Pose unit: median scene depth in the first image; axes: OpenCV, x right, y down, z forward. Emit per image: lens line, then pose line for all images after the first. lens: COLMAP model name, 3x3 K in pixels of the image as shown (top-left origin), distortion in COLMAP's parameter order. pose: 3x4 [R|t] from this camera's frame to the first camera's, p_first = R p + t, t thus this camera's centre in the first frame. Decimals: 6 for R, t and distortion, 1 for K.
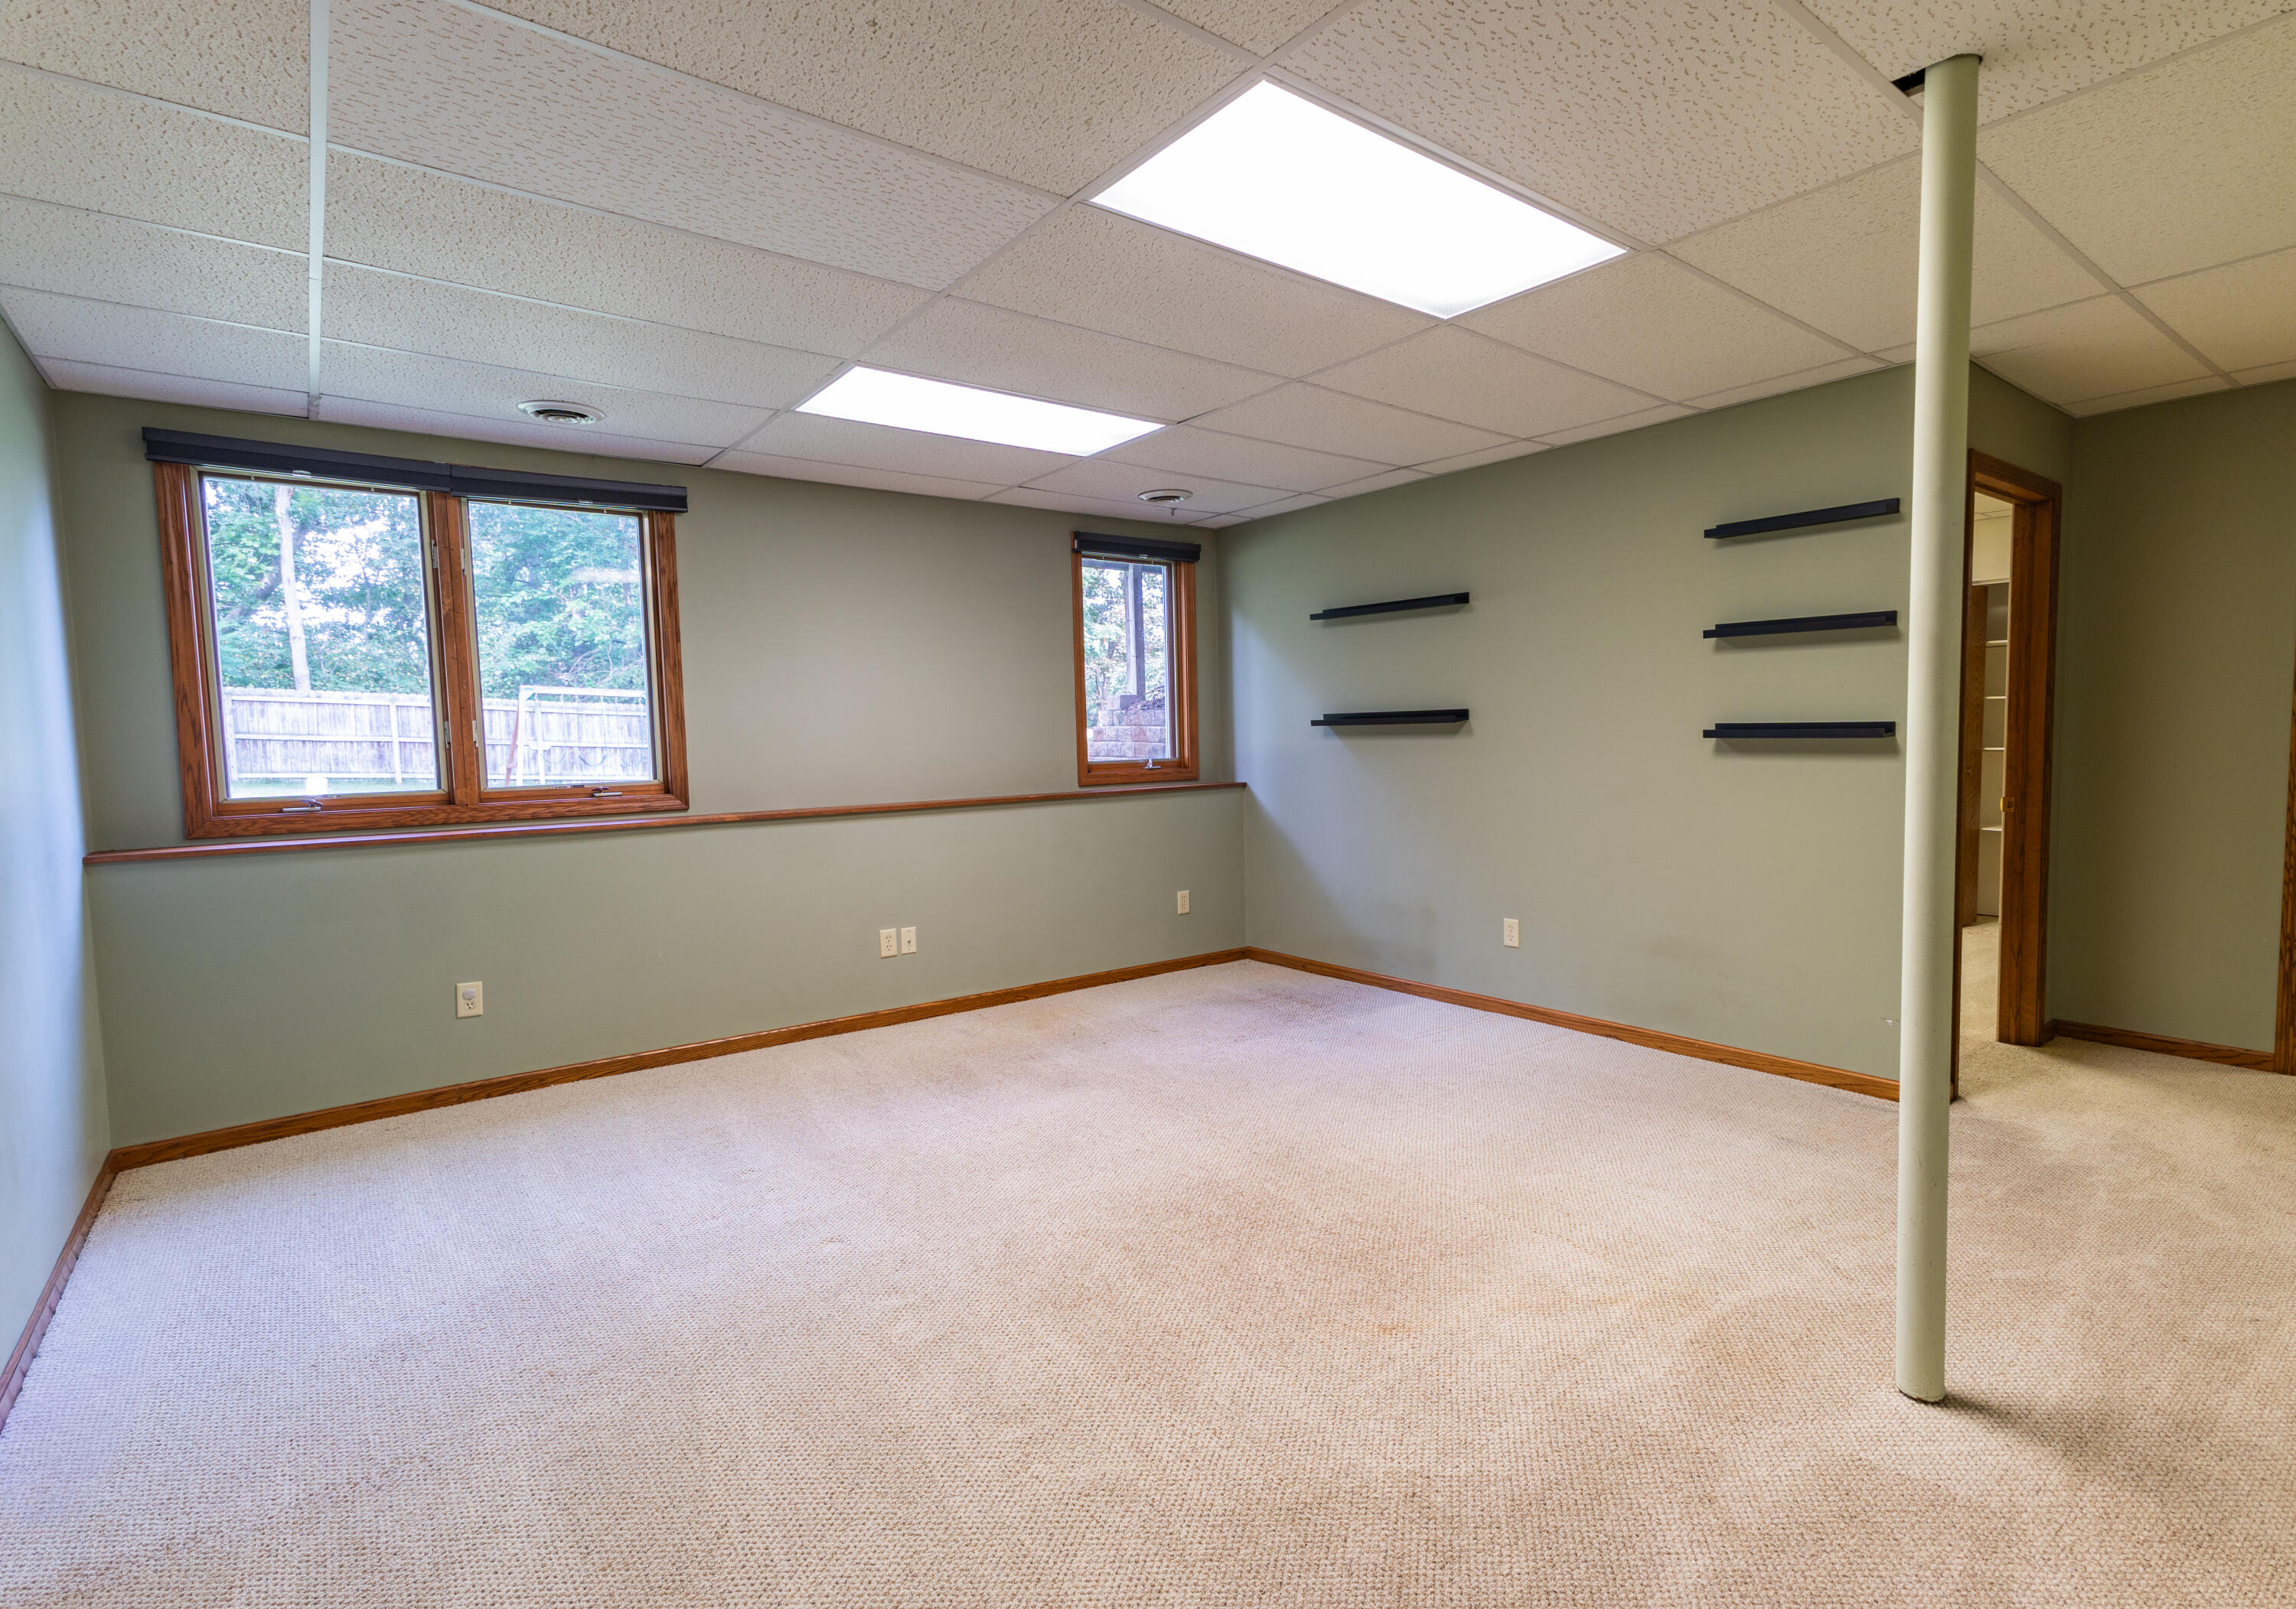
lens RADIAL K [[1098.2, 0, 1192.1], [0, 1098.2, 802.0], [0, 0, 1]] dist [0.015162, -0.000085]
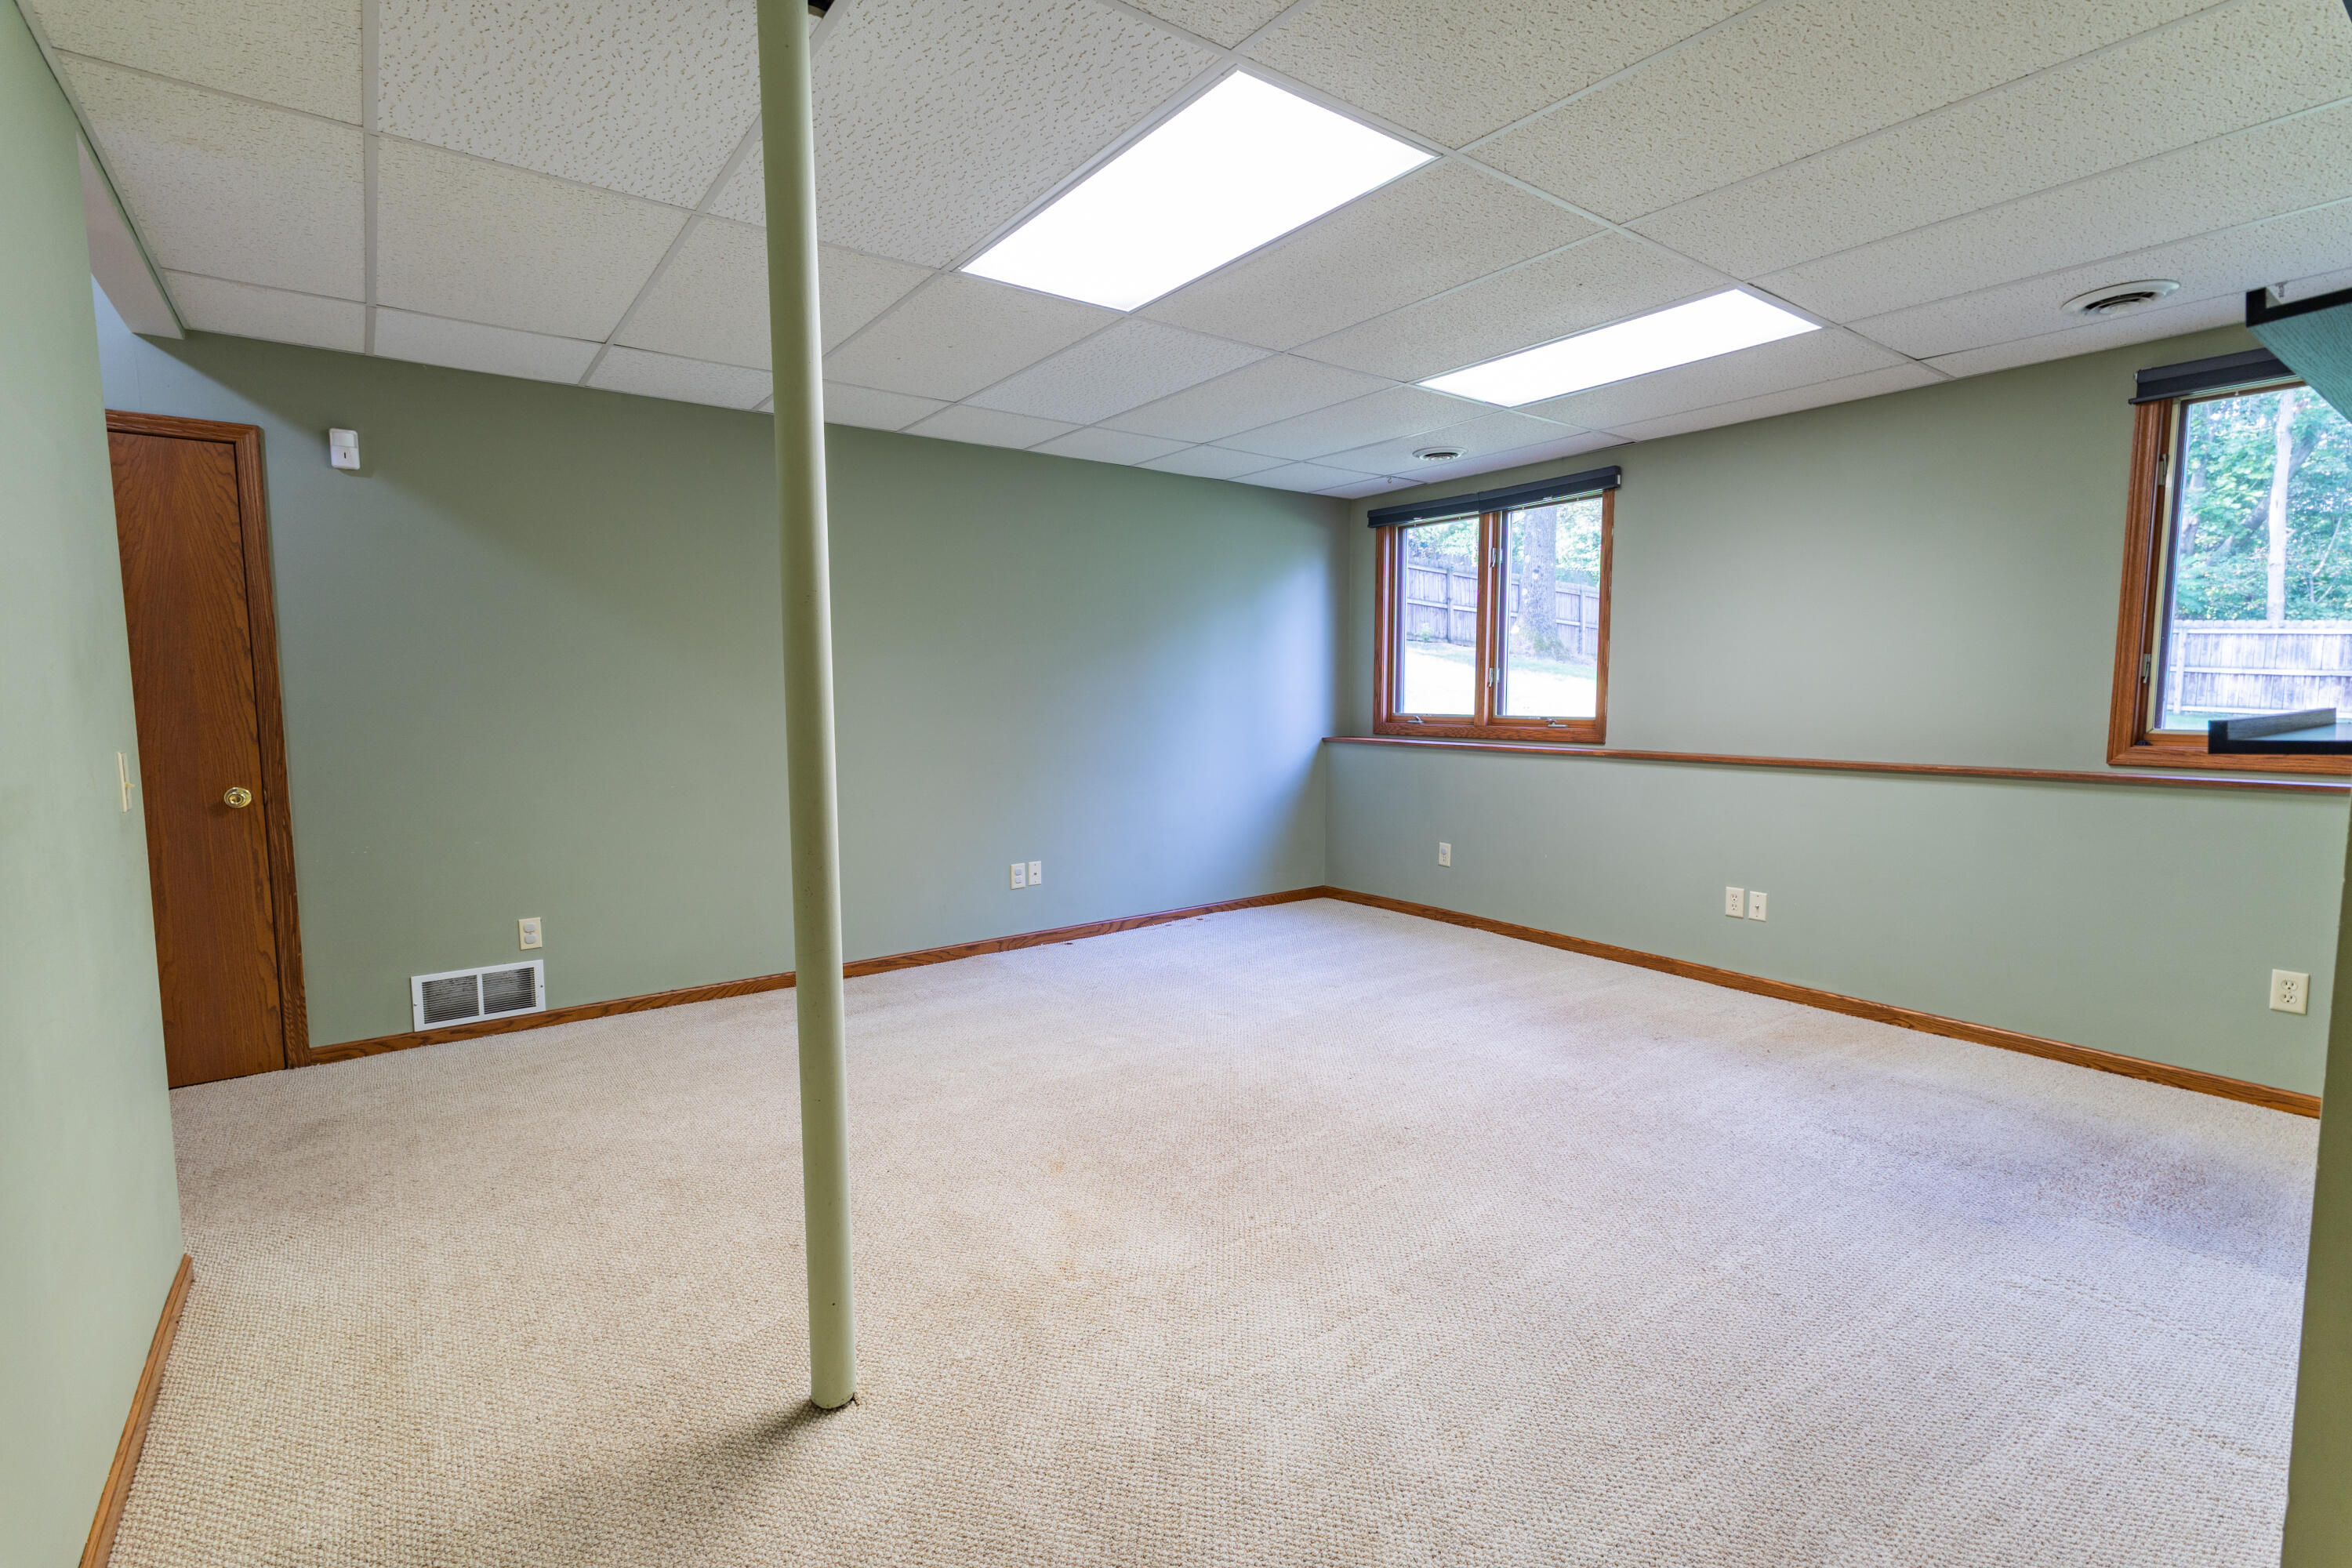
lens RADIAL K [[1077.1, 0, 1206.6], [0, 1077.1, 789.0], [0, 0, 1]] dist [0.000897, 0.000174]
pose [[-0.010041, 0.115863, -0.993214, 0.671561], [-0.061516, 0.991312, 0.116263, -0.051199], [0.998056, 0.062266, -0.002827, 0.565889]]
